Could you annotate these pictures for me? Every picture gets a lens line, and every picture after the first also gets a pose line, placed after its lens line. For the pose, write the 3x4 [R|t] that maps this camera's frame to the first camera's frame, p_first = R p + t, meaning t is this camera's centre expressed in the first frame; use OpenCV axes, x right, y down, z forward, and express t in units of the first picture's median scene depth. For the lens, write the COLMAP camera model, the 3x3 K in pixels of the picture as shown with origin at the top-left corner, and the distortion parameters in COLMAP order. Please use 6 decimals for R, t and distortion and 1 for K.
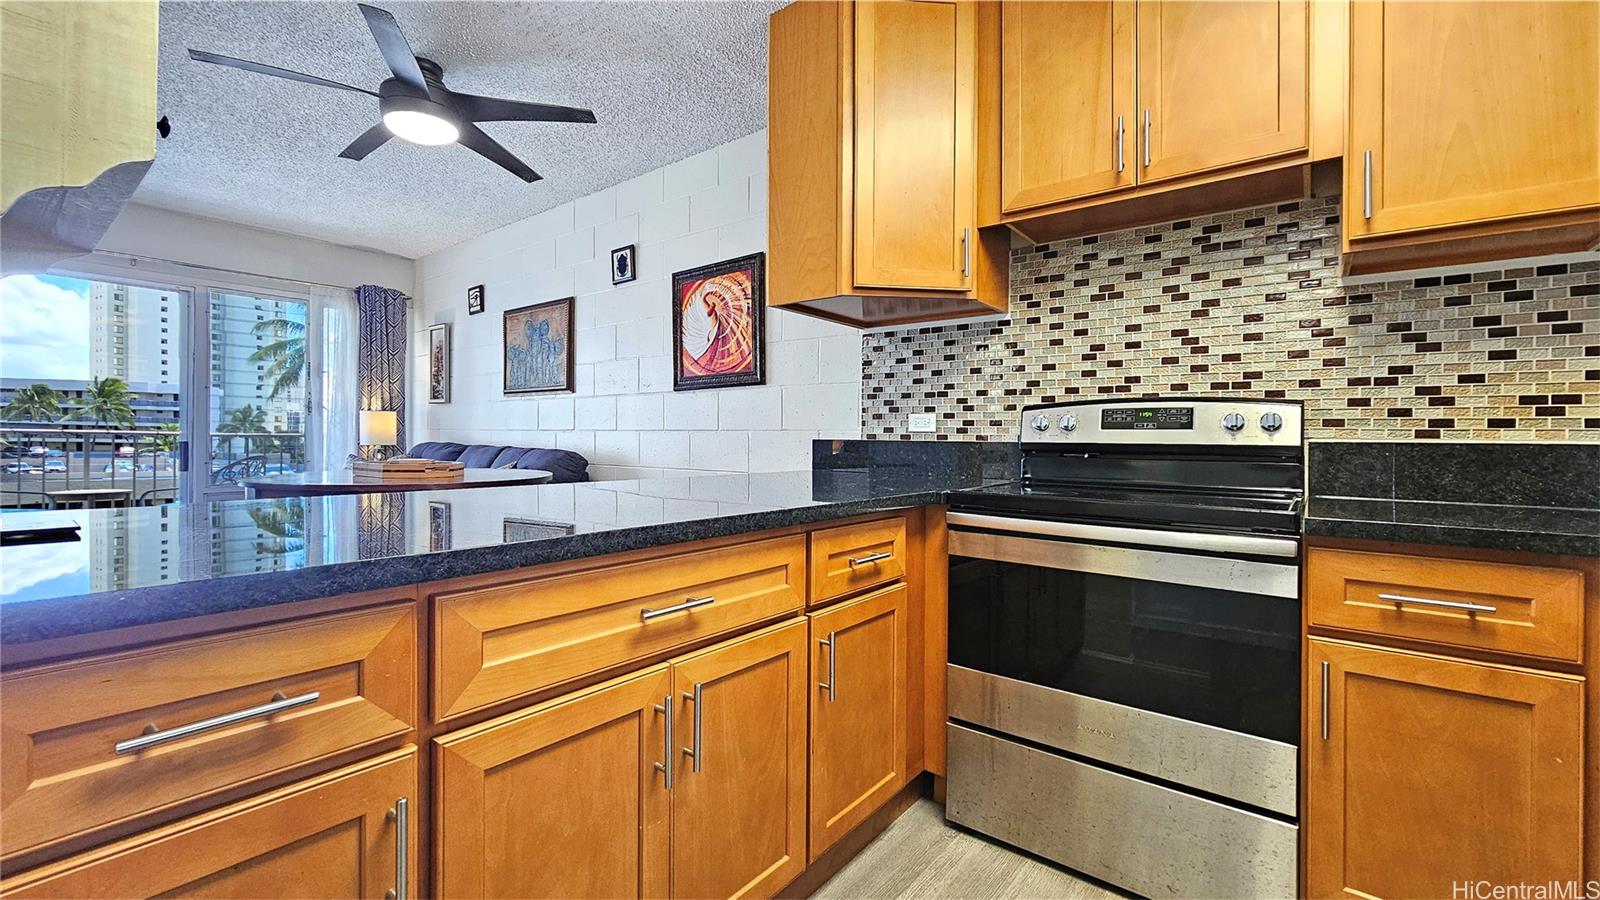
lens RADIAL K [[669.1, 0, 800.0], [0, 669.1, 450.0], [0, 0, 1]] dist [-0.000867, -0.000150]
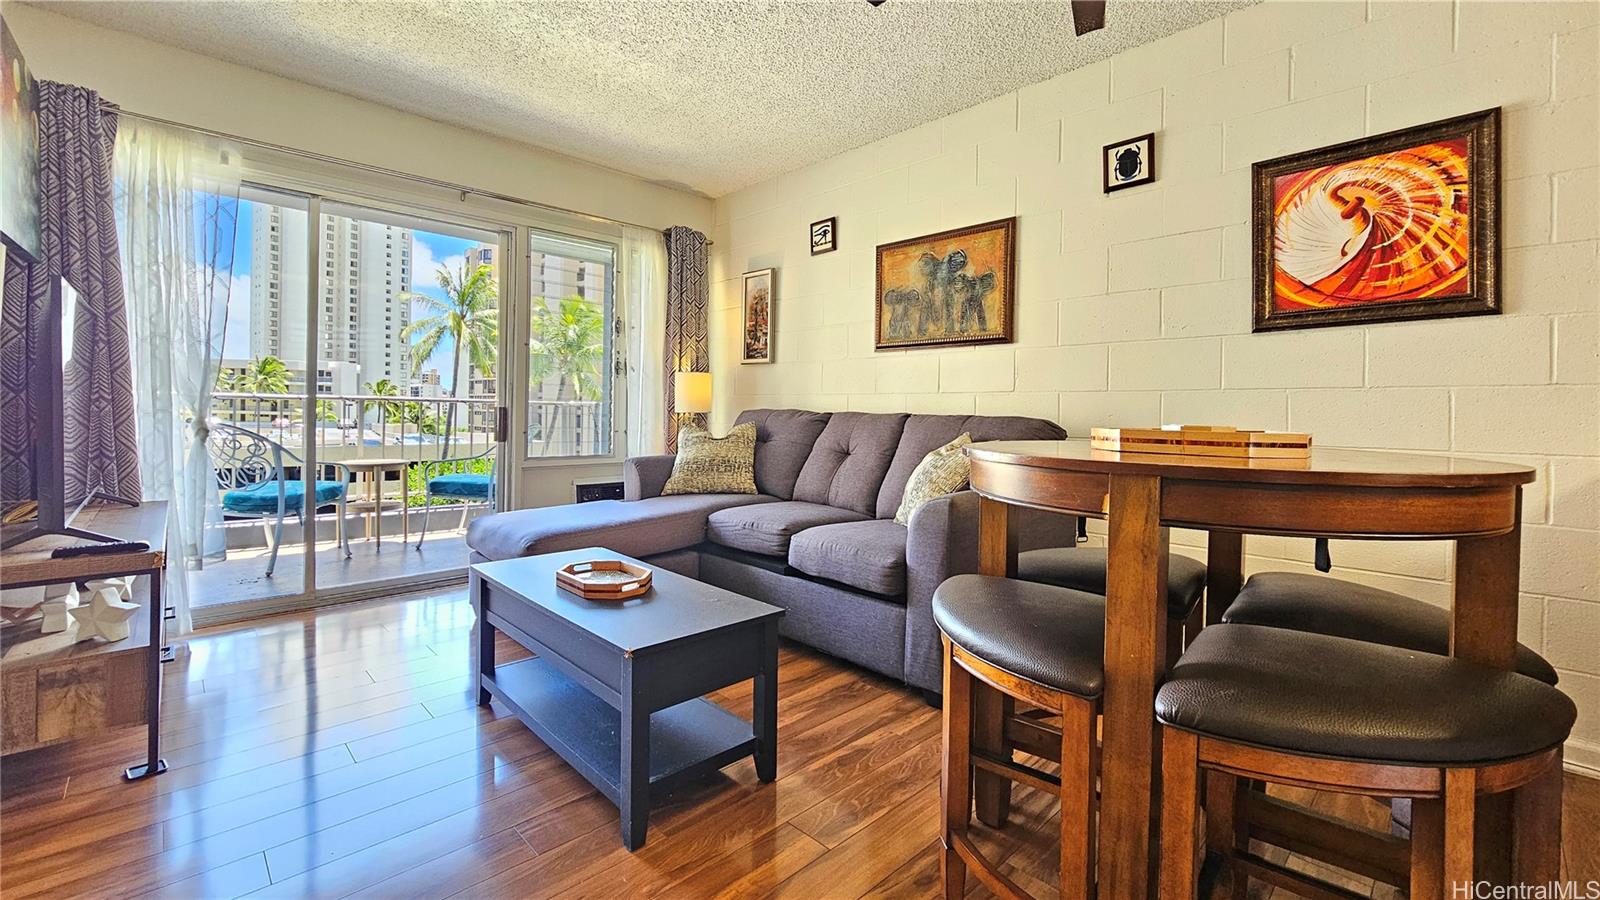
lens RADIAL K [[662.7, 0, 800.1], [0, 662.7, 416.5], [0, 0, 1]] dist [-0.000929, -0.000178]
pose [[0.992796, 0.003787, -0.119758, -0.576250], [-0.005206, 0.999920, -0.011544, 0.009410], [0.119704, 0.012084, 0.992736, 0.264931]]
